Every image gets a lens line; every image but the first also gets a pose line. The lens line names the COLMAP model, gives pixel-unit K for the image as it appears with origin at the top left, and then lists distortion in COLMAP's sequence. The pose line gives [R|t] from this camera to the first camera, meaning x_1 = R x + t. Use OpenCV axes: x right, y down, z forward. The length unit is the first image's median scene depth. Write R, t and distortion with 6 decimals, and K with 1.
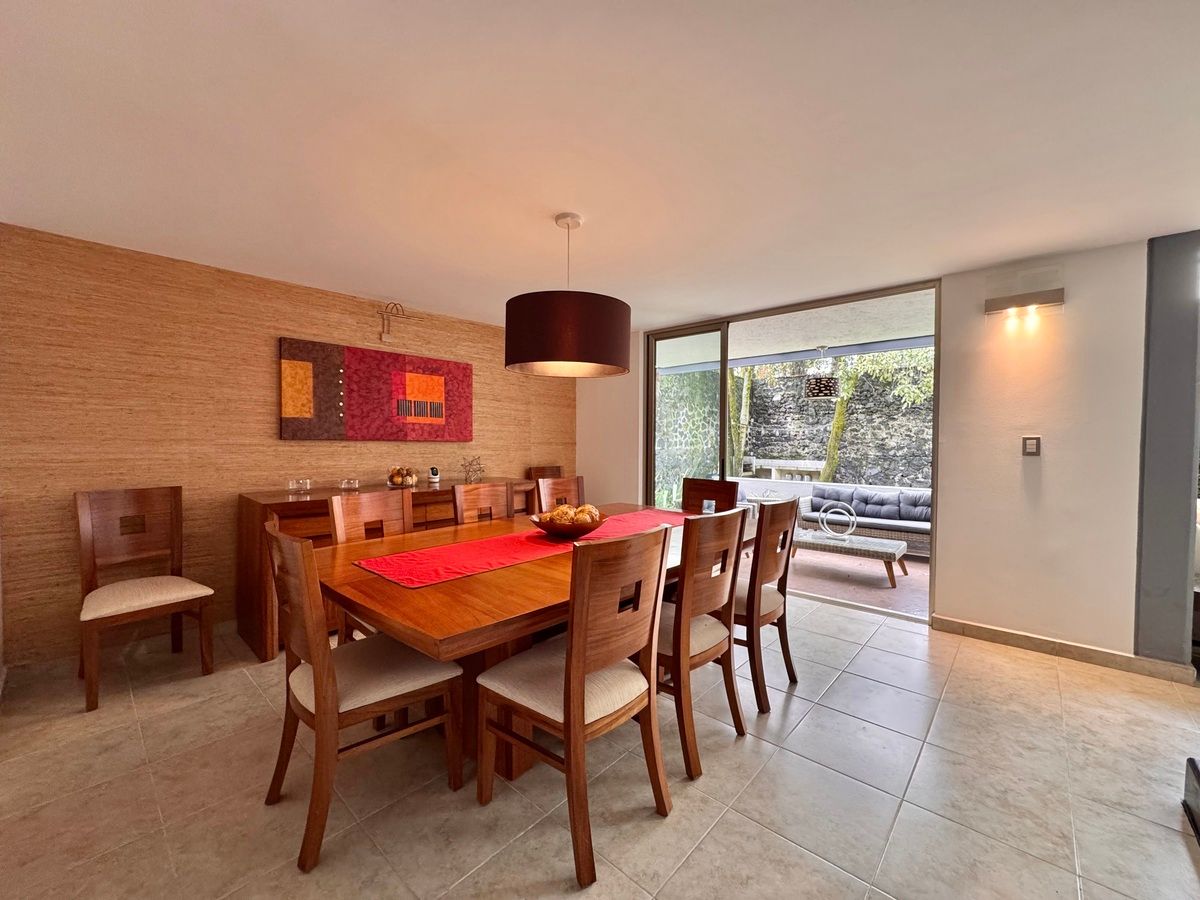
lens RADIAL K [[481.0, 0, 601.7], [0, 481.0, 449.8], [0, 0, 1]] dist [-0.004429, 0.000789]
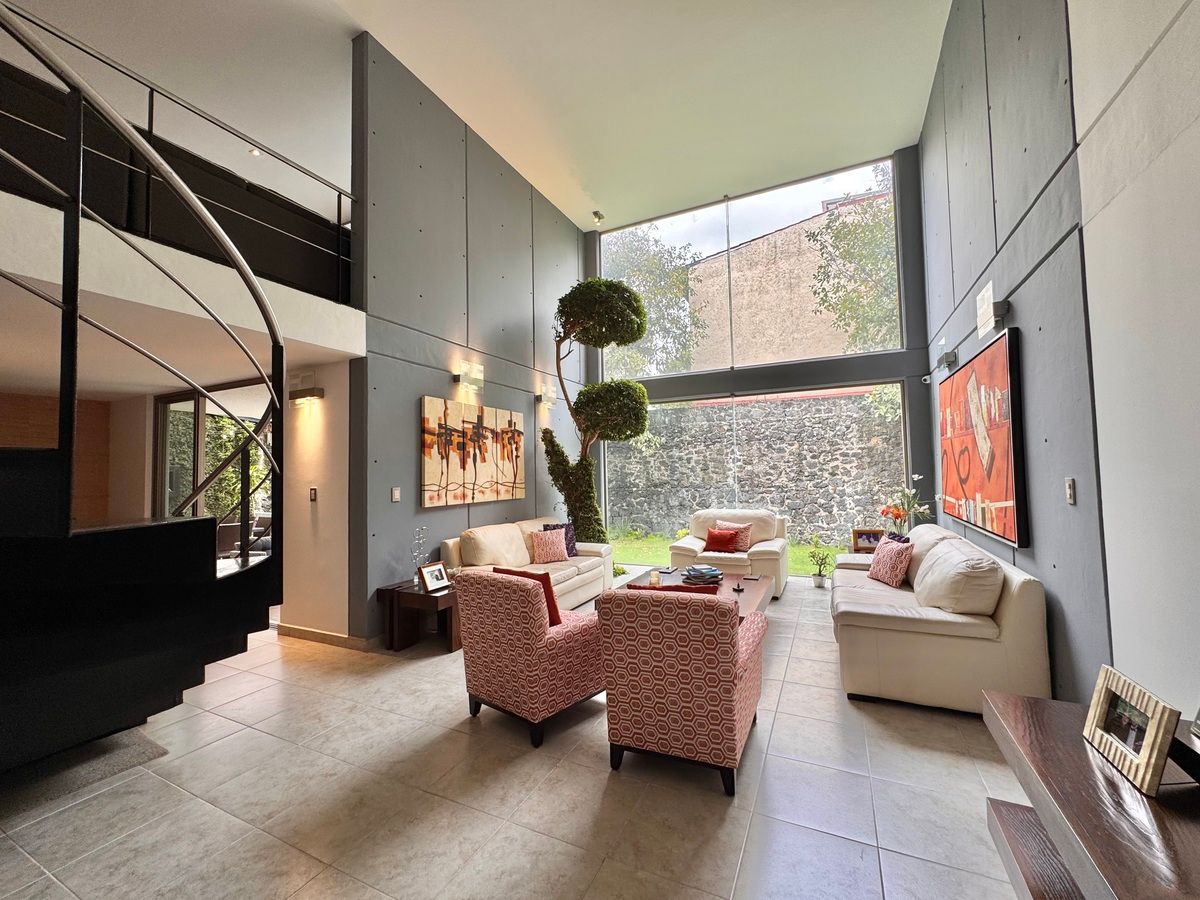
lens RADIAL K [[481.0, 0, 601.0], [0, 481.0, 449.4], [0, 0, 1]] dist [-0.004429, 0.000789]
pose [[0.959555, -0.012191, 0.281258, 0.265813], [0.032051, 0.997297, -0.066120, -0.004157], [-0.279692, 0.072461, 0.957352, -0.123936]]
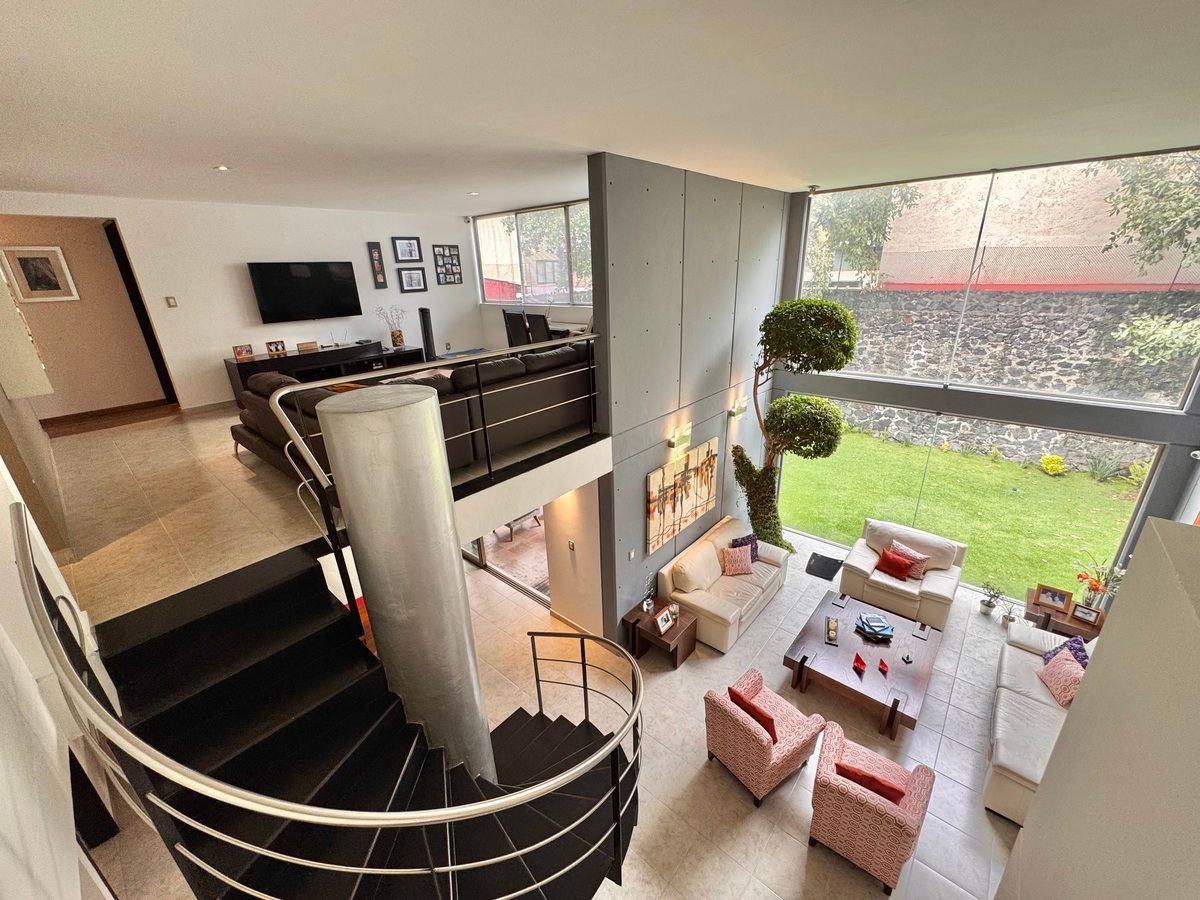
lens RADIAL K [[481.0, 0, 600.3], [0, 481.0, 448.6], [0, 0, 1]] dist [-0.004429, 0.000789]
pose [[0.999164, -0.040683, 0.003991, 0.205915], [0.037053, 0.942582, 0.331913, -0.204907], [-0.017265, -0.331488, 0.943302, -0.140983]]
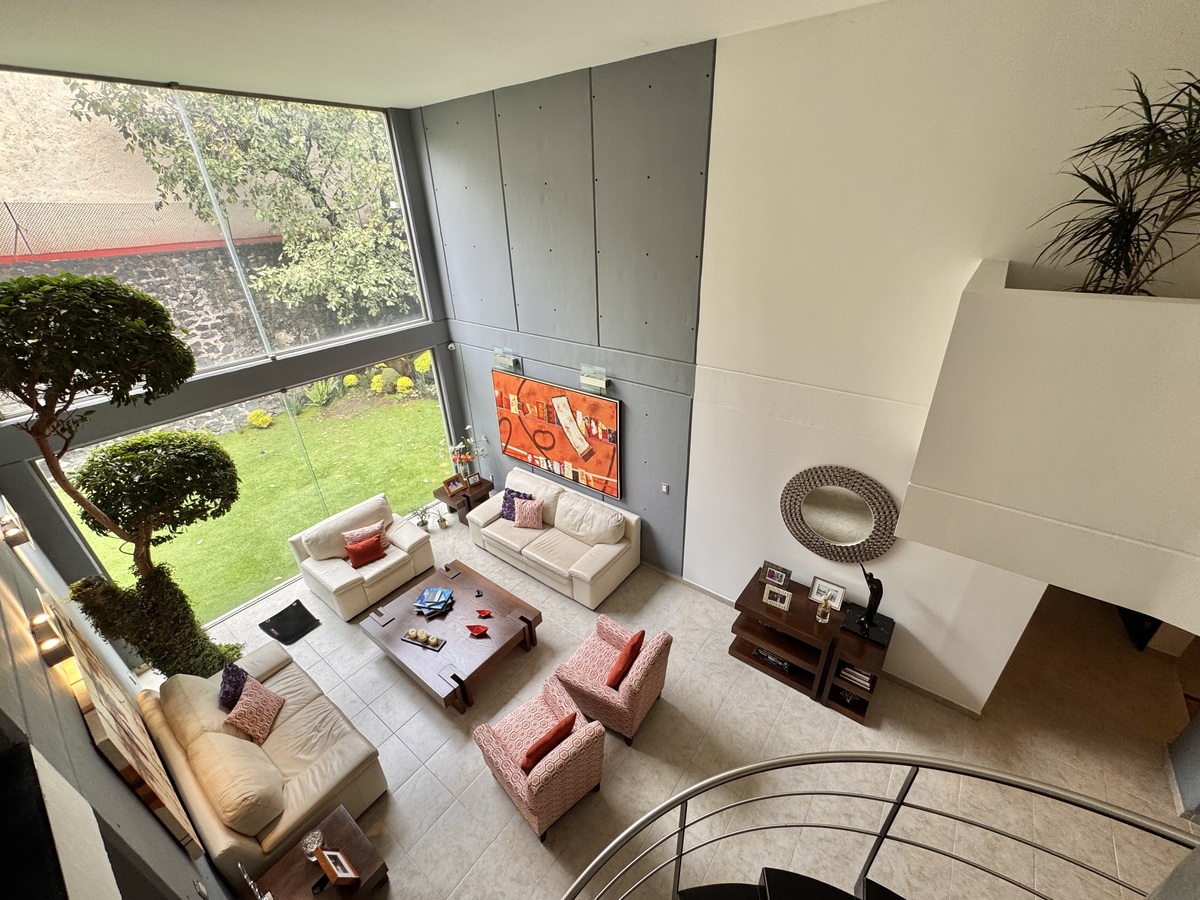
lens RADIAL K [[481.0, 0, 601.6], [0, 481.0, 449.8], [0, 0, 1]] dist [-0.004429, 0.000789]
pose [[-0.082483, -0.465074, 0.881421, 0.144154], [0.054908, 0.880970, 0.469975, -0.200650], [-0.995079, 0.087162, -0.047128, 0.046909]]
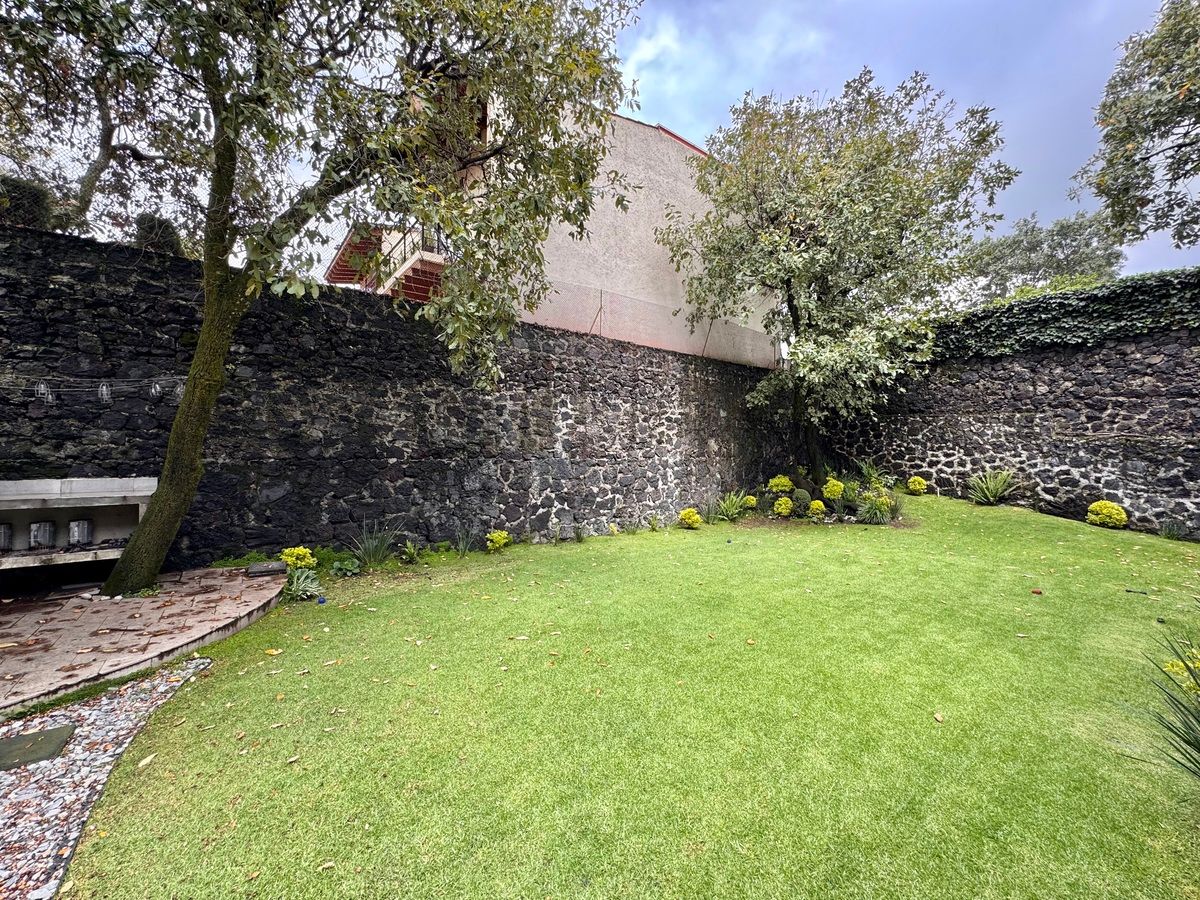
lens RADIAL K [[481.0, 0, 602.2], [0, 481.0, 450.5], [0, 0, 1]] dist [-0.004429, 0.000789]
pose [[0.184416, -0.005824, 0.982831, 0.170630], [0.014870, 0.999885, 0.003135, 0.007407], [-0.982736, 0.014036, 0.184481, 0.613577]]
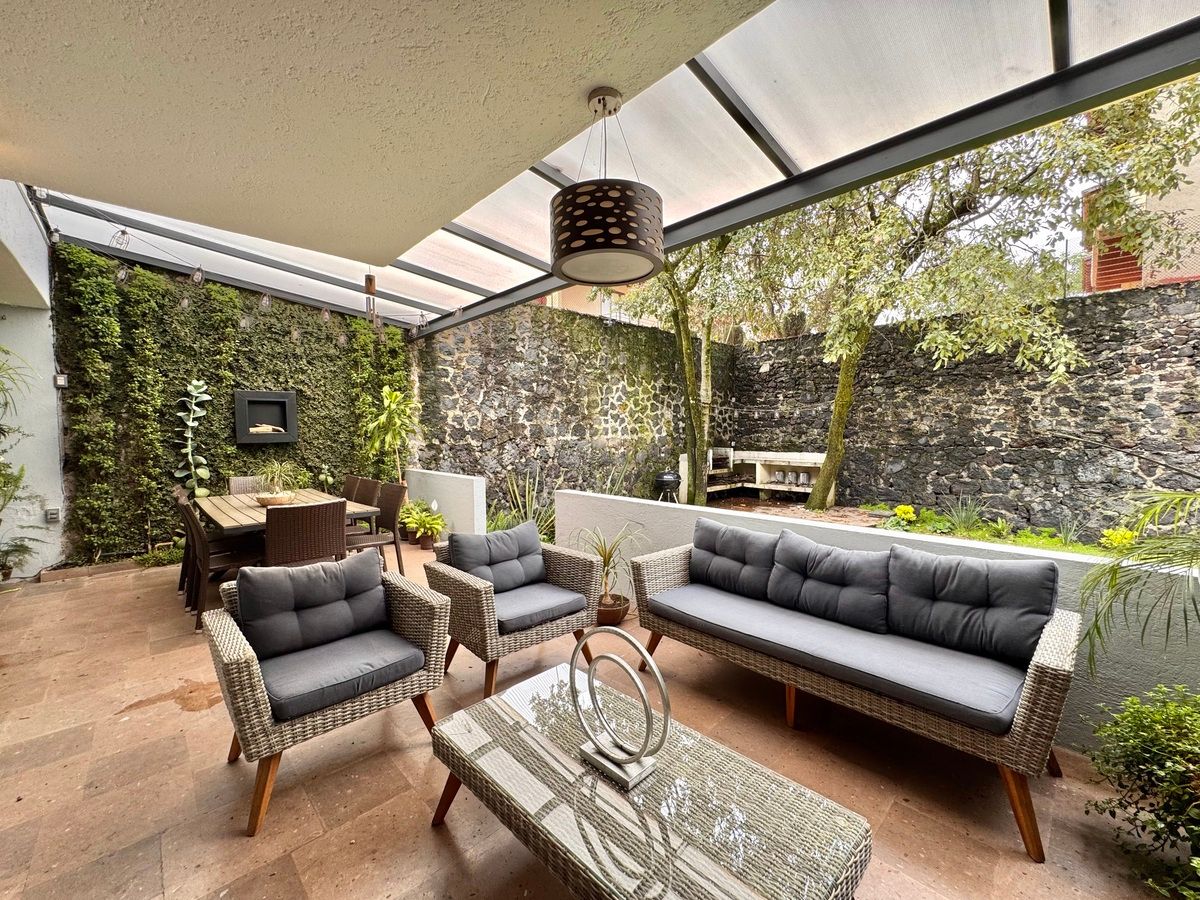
lens RADIAL K [[481.0, 0, 600.9], [0, 481.0, 449.1], [0, 0, 1]] dist [-0.004429, 0.000789]
pose [[0.997508, -0.009564, -0.069895, 0.187558], [0.010840, 0.999781, 0.017888, 0.000751], [0.069709, -0.018601, 0.997394, 0.273257]]
